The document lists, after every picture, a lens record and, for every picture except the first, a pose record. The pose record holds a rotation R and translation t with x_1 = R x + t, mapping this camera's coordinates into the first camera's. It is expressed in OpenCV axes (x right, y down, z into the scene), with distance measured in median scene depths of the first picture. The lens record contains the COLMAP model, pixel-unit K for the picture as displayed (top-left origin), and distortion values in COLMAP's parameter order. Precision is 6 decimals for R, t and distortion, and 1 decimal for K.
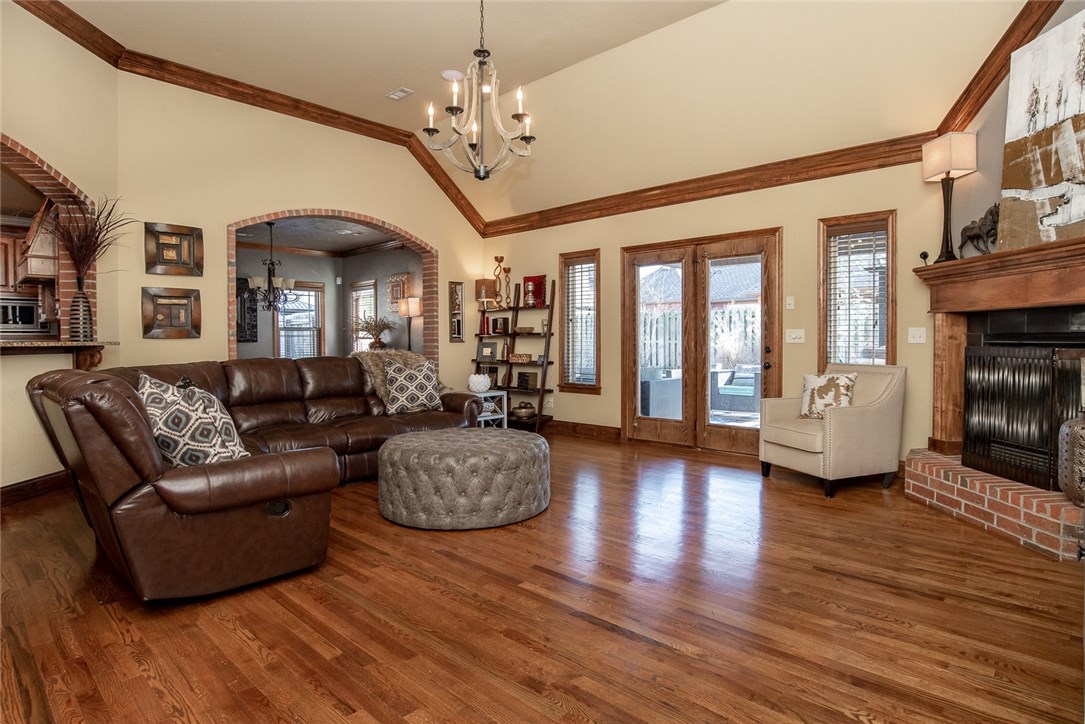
lens RADIAL K [[572.3, 0, 547.3], [0, 572.3, 360.0], [0, 0, 1]] dist [-0.025047, 0.003728]
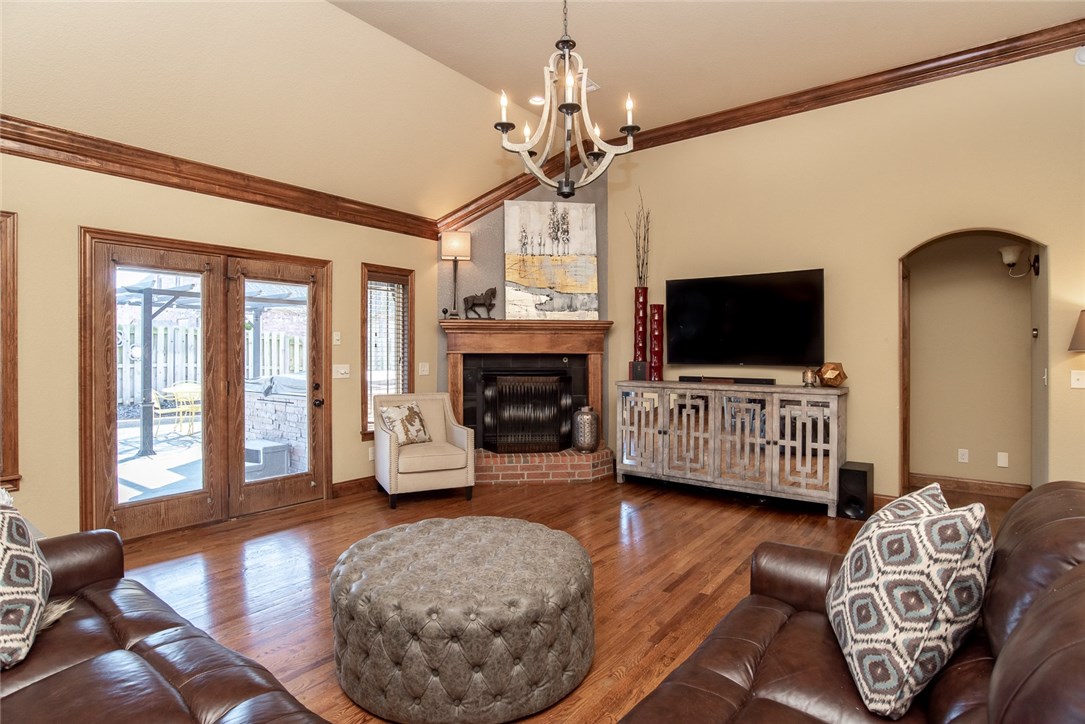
lens RADIAL K [[572.3, 0, 543.8], [0, 572.3, 357.5], [0, 0, 1]] dist [-0.025047, 0.003728]
pose [[-0.093103, -0.003196, 0.995651, -0.657562], [0.037854, 0.999260, 0.006747, -0.064452], [-0.994937, 0.038318, -0.092913, 0.792226]]
